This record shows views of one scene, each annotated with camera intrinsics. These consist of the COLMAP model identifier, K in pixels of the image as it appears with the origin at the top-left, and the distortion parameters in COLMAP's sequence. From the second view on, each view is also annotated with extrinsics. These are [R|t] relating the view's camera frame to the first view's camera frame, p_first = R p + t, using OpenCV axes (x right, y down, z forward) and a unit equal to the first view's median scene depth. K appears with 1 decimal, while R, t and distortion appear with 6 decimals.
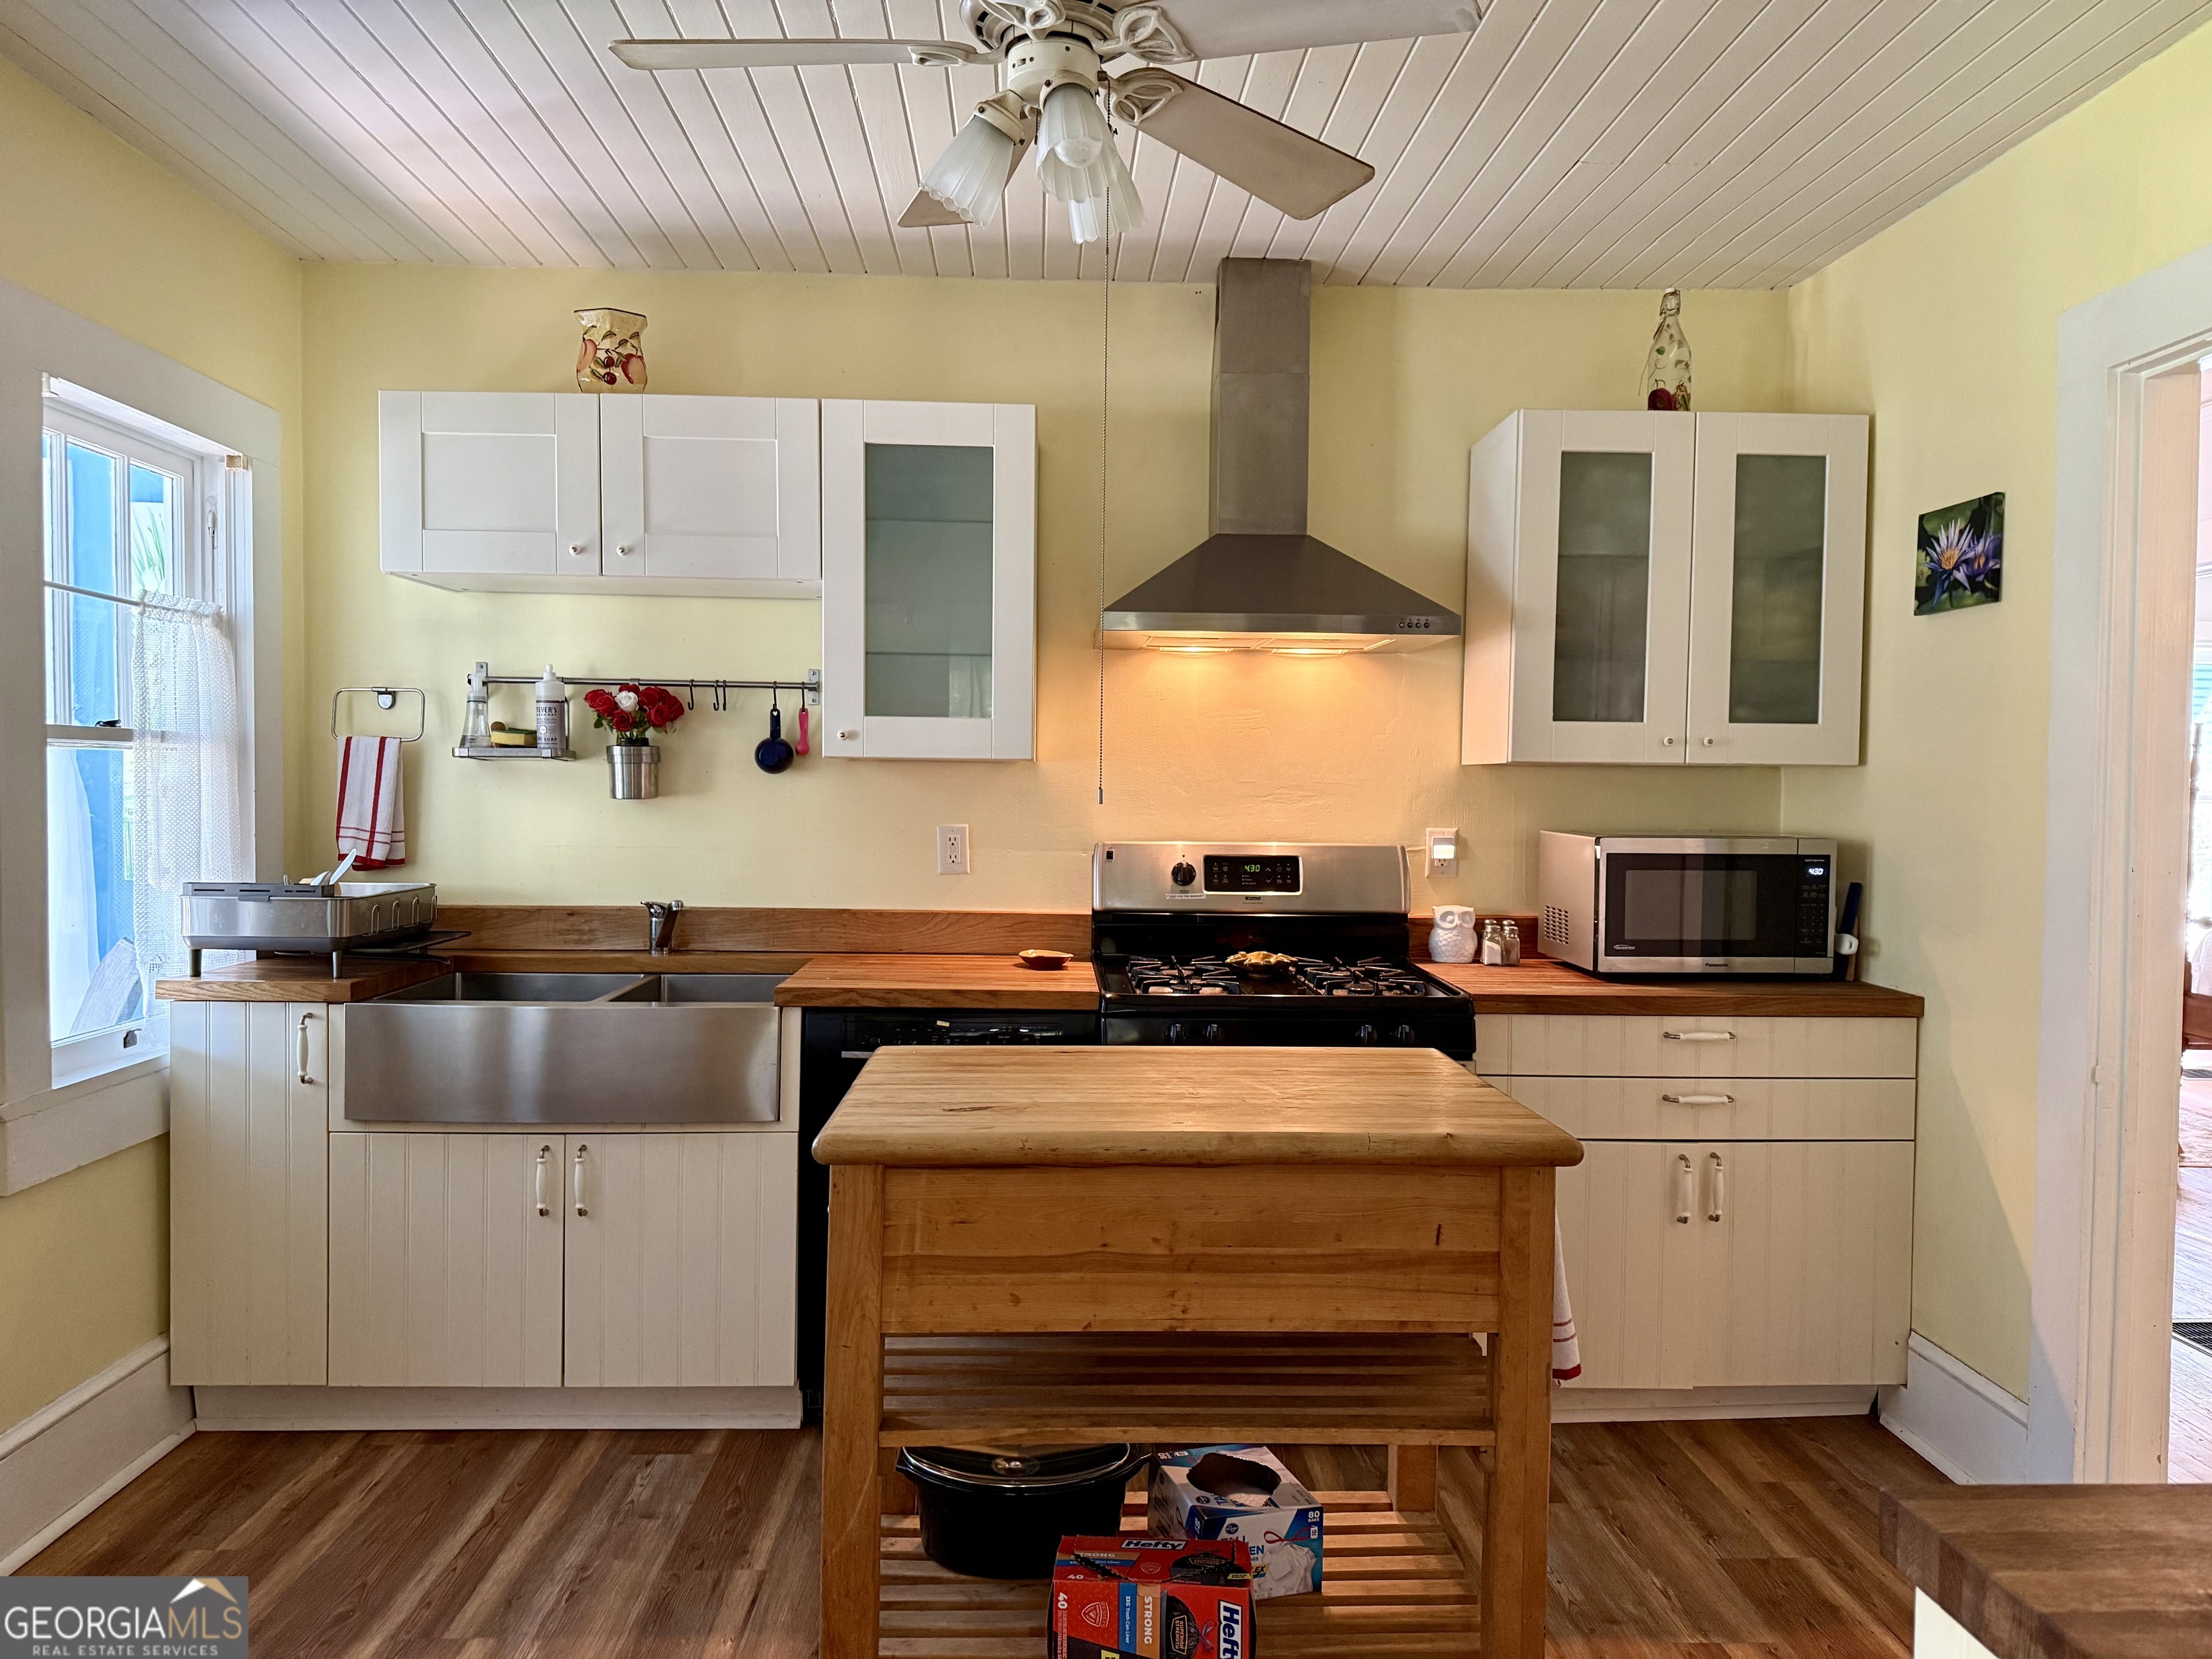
lens RADIAL K [[1557.3, 0, 1097.6], [0, 1557.3, 830.0], [0, 0, 1]] dist [0.089288, -0.102291]
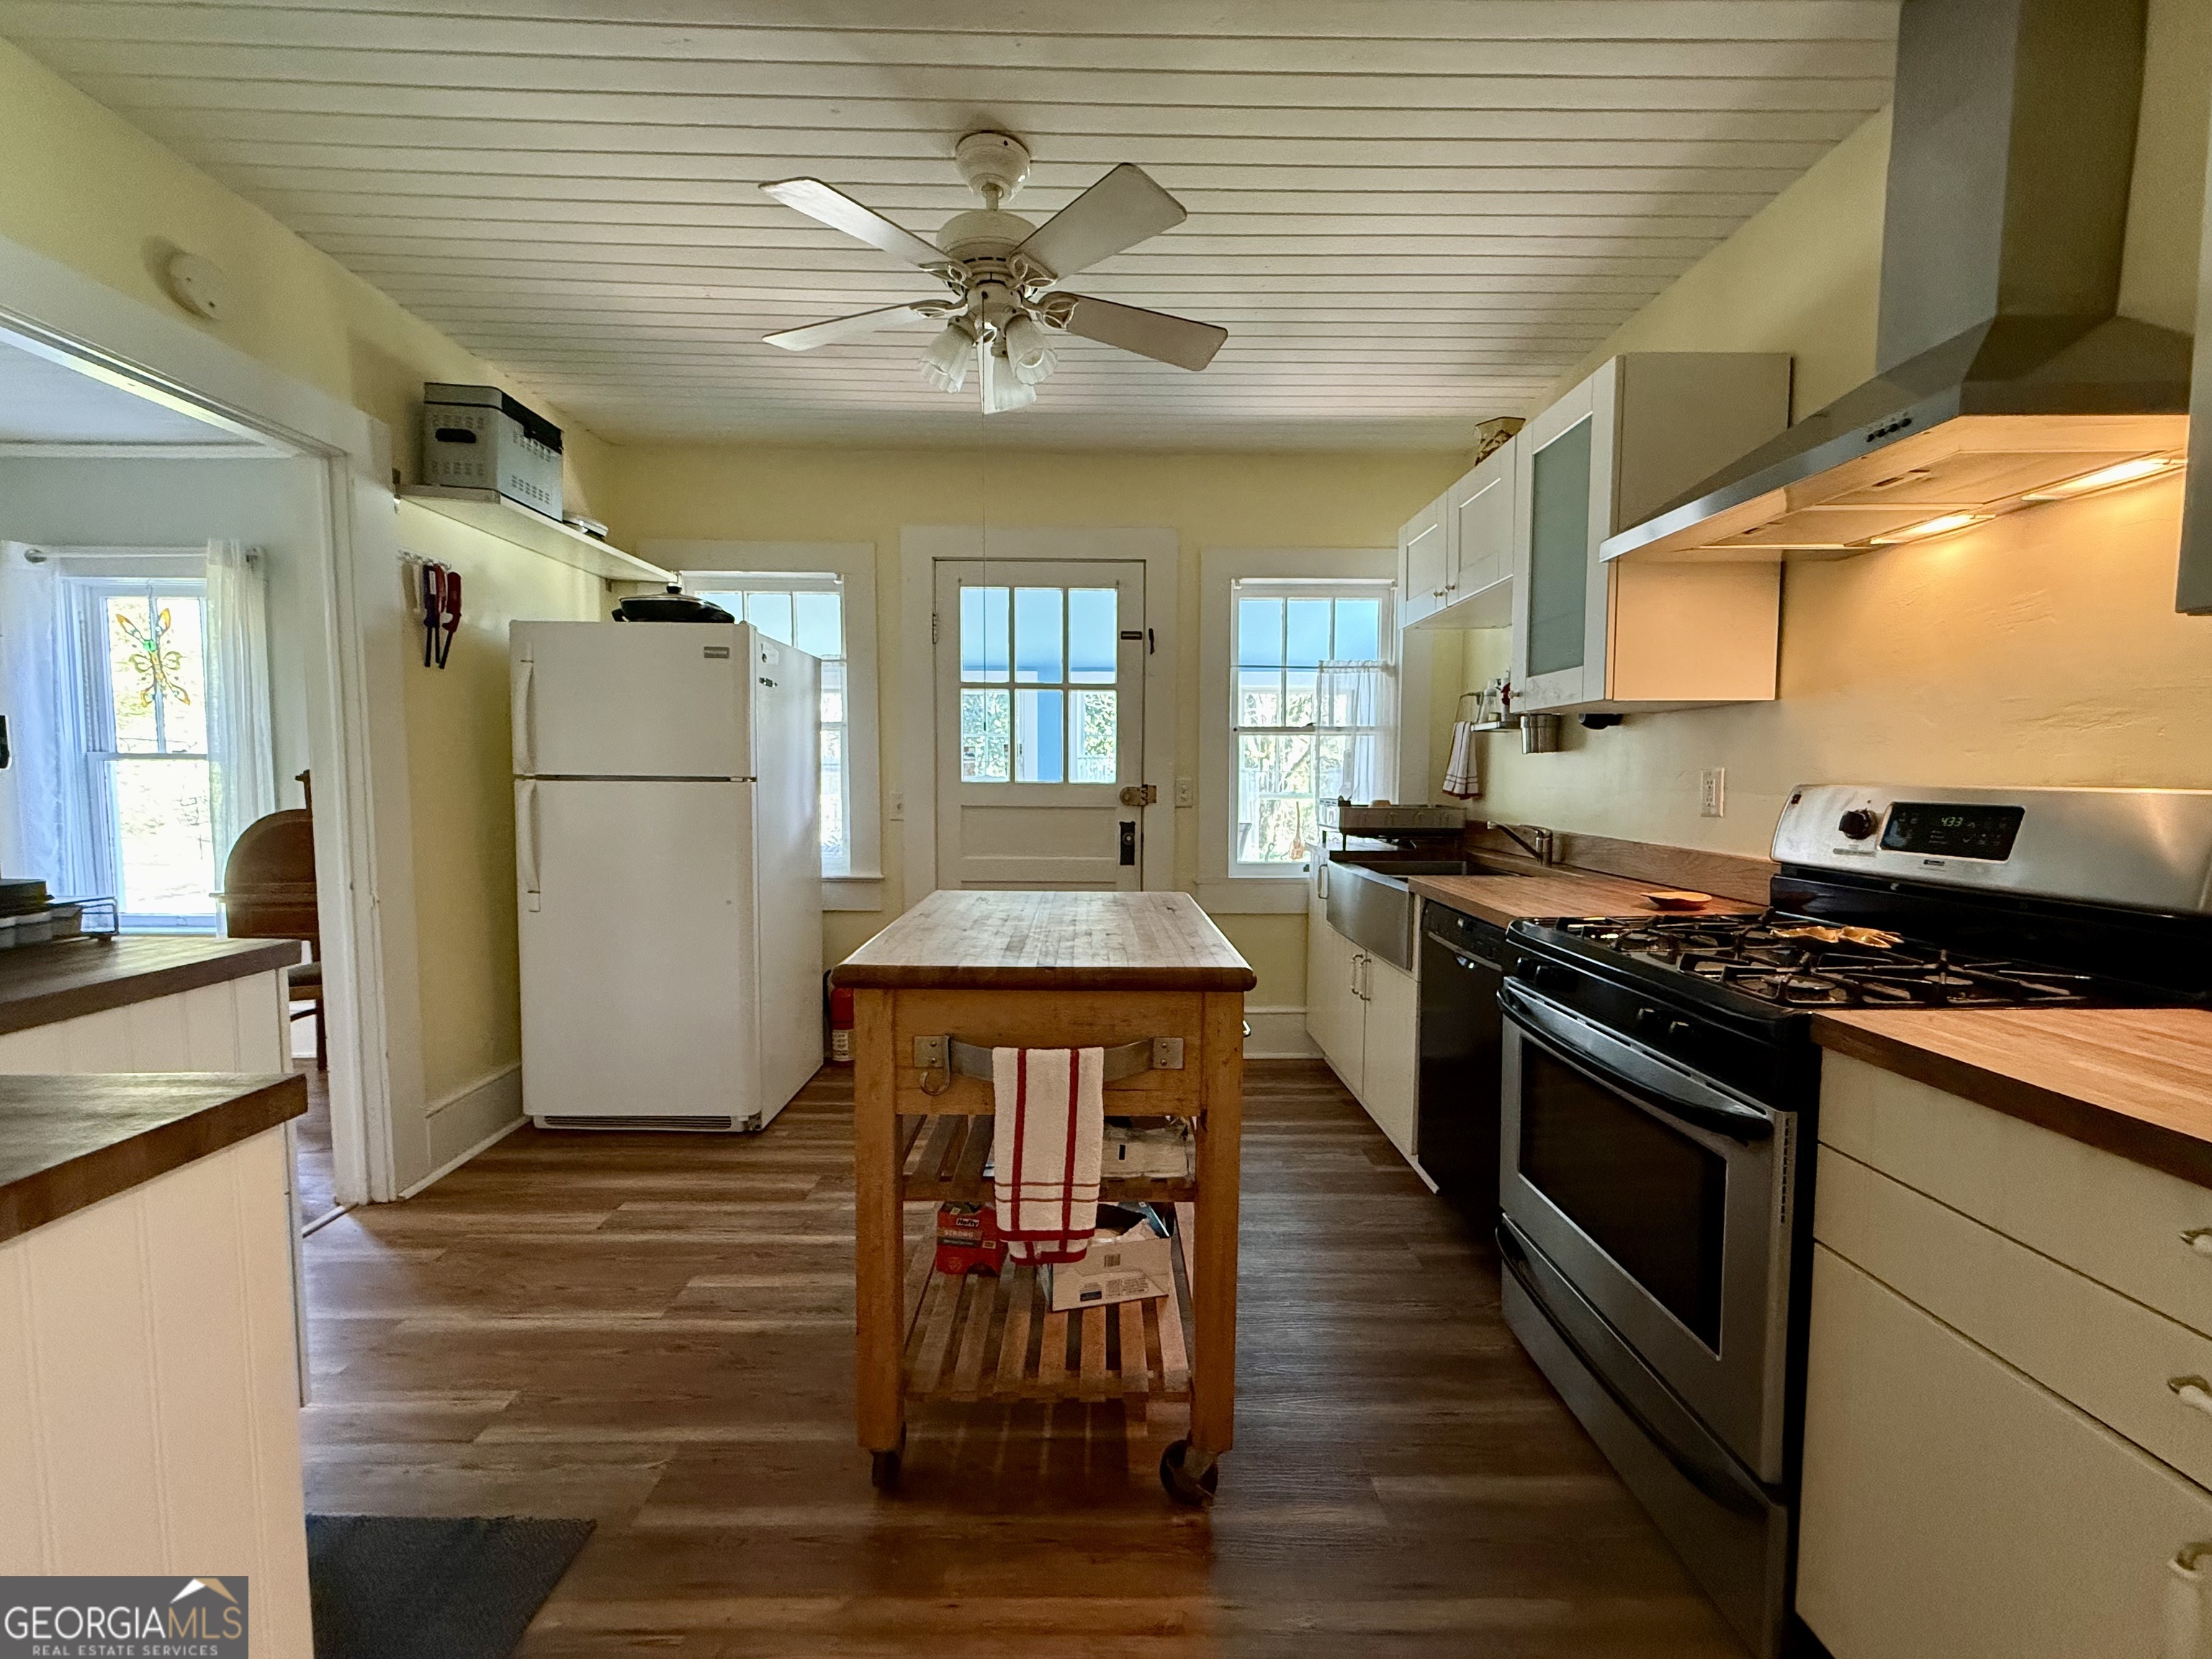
lens RADIAL K [[884.6, 0, 1099.7], [0, 884.6, 829.3], [0, 0, 1]] dist [-0.003782, 0.000707]
pose [[-0.019743, 0.052572, -0.998422, 0.514129], [-0.036750, 0.997904, 0.053271, 0.021108], [0.999129, 0.037744, -0.017770, 0.619268]]
